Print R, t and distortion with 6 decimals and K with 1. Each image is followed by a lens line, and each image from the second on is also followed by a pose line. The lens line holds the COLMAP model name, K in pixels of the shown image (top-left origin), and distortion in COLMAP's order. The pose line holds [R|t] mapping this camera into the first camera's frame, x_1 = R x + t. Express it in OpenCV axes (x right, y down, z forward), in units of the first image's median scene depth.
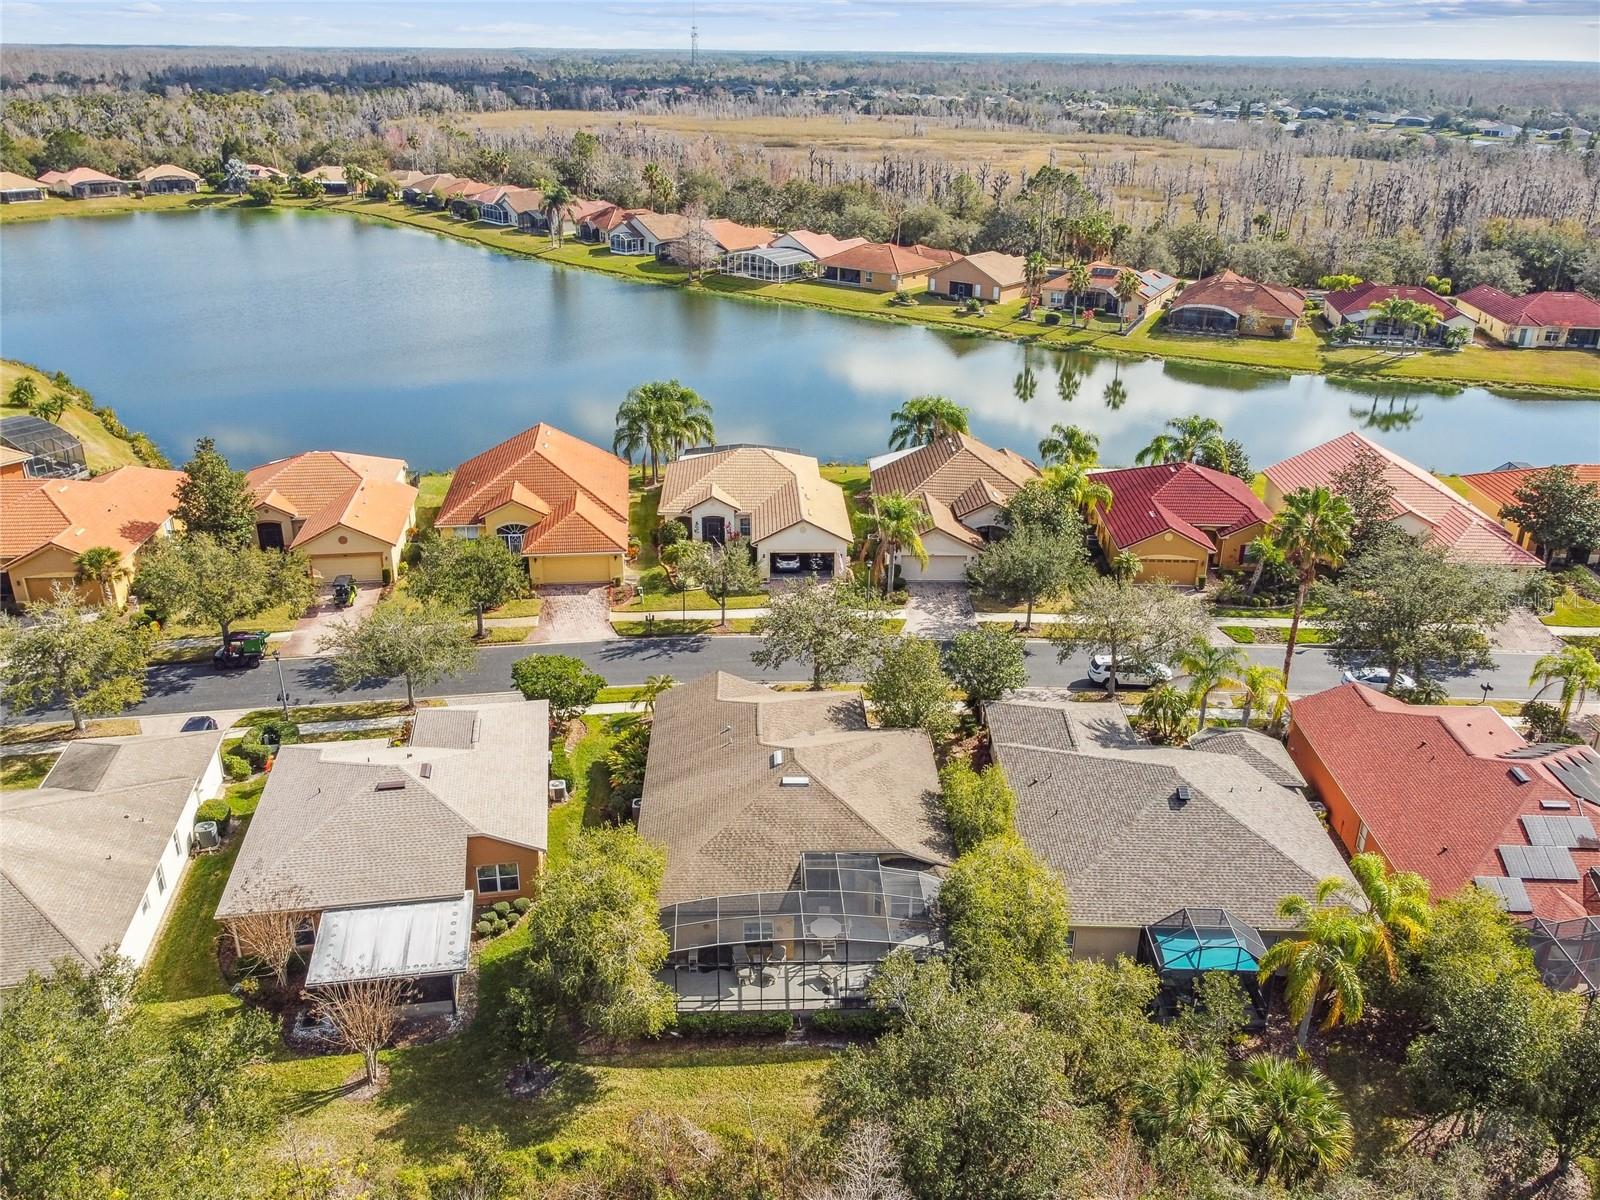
lens RADIAL K [[1282.6, 0, 795.6], [0, 1282.6, 605.1], [0, 0, 1]] dist [-0.009061, 0.004166]
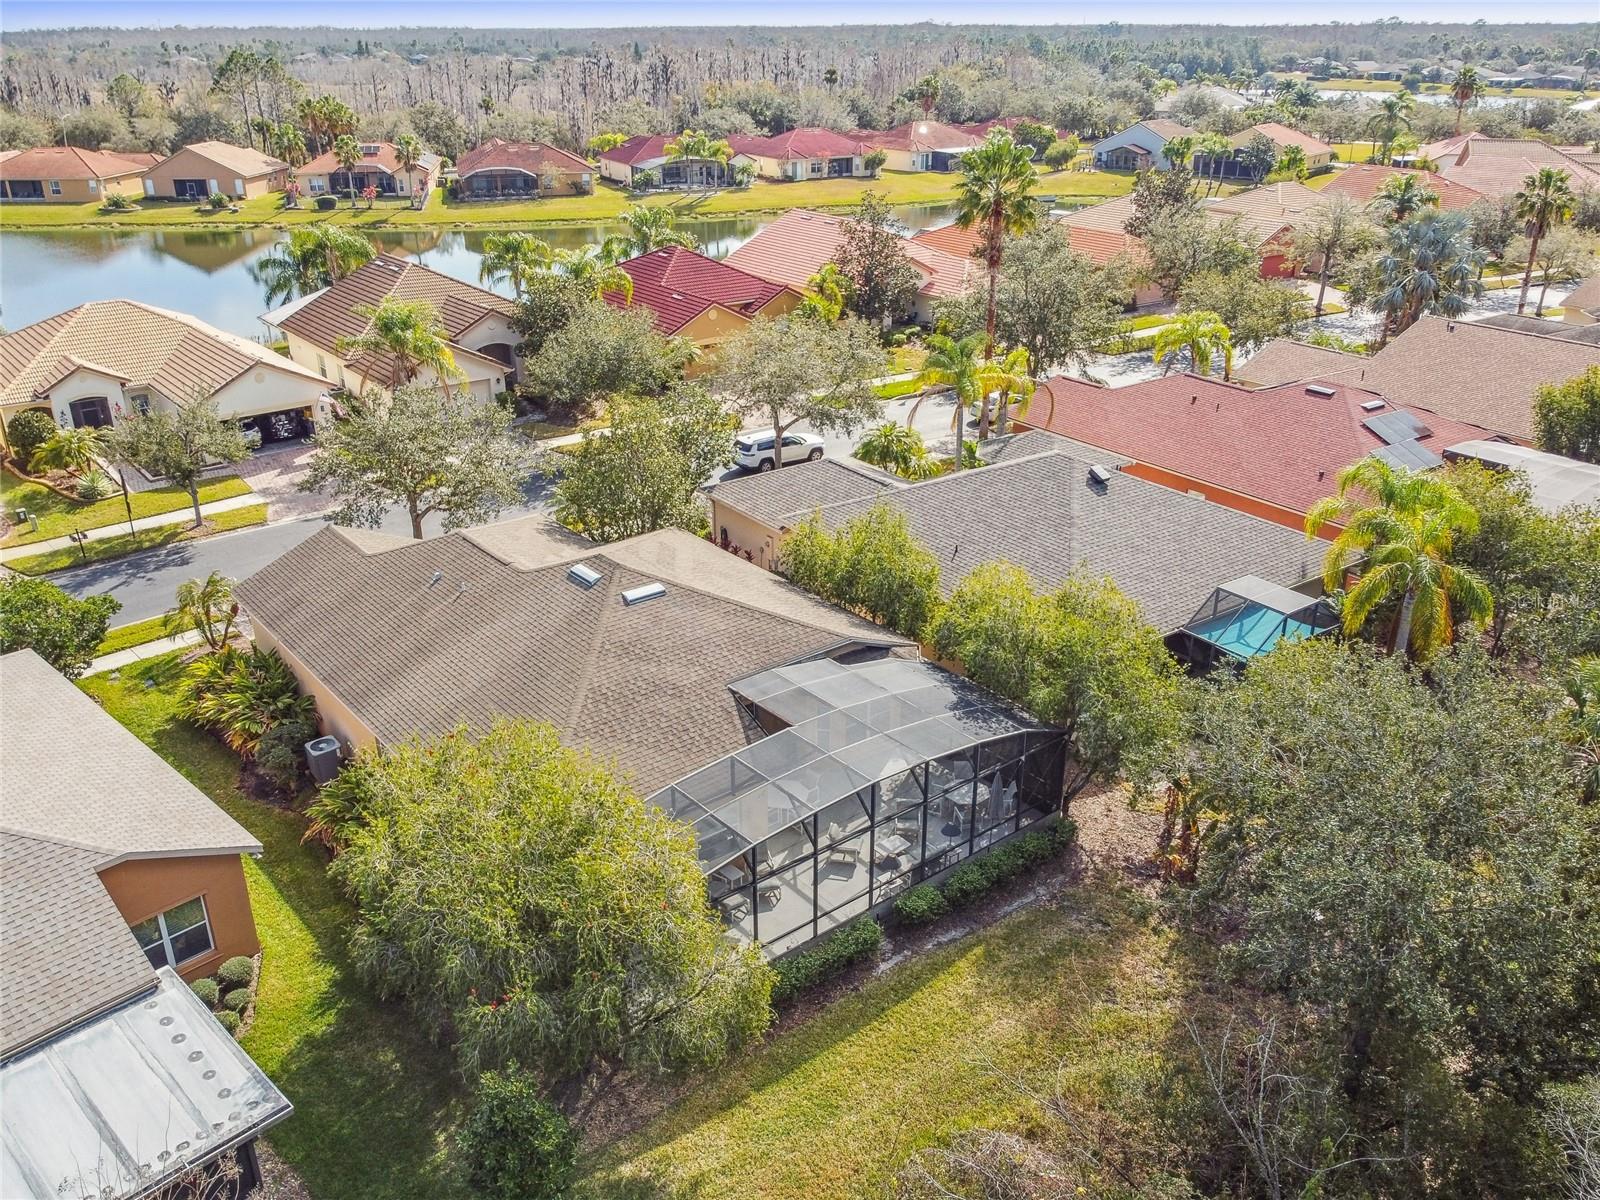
lens RADIAL K [[1282.6, 0, 795.6], [0, 1282.6, 605.1], [0, 0, 1]] dist [-0.009061, 0.004166]
pose [[0.799137, -0.257409, 0.543250, -0.072248], [0.246902, 0.964489, 0.093805, 0.027655], [-0.548105, 0.059166, 0.834314, 0.121962]]
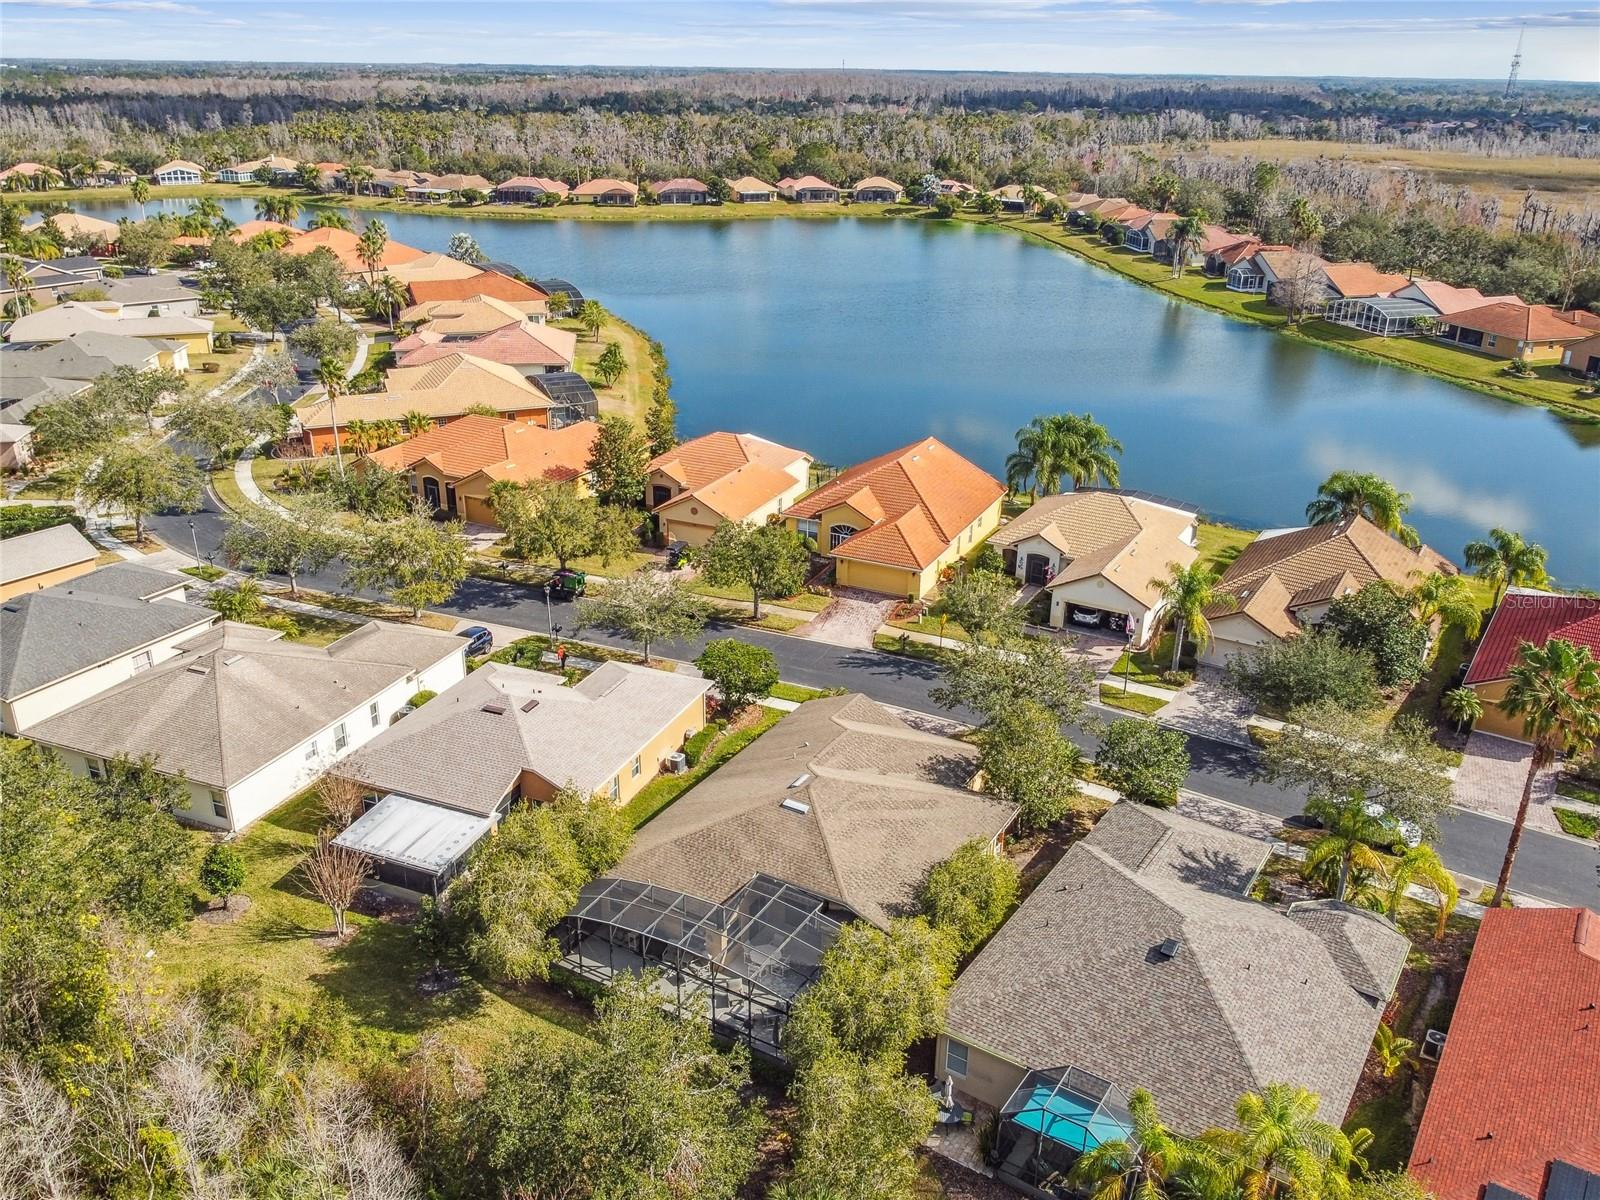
lens RADIAL K [[1282.6, 0, 795.6], [0, 1282.6, 605.1], [0, 0, 1]] dist [-0.009061, 0.004166]
pose [[0.847339, 0.207512, -0.488830, 0.119982], [-0.216416, 0.975523, 0.038982, -0.014032], [0.484954, 0.072760, 0.871508, 0.033299]]
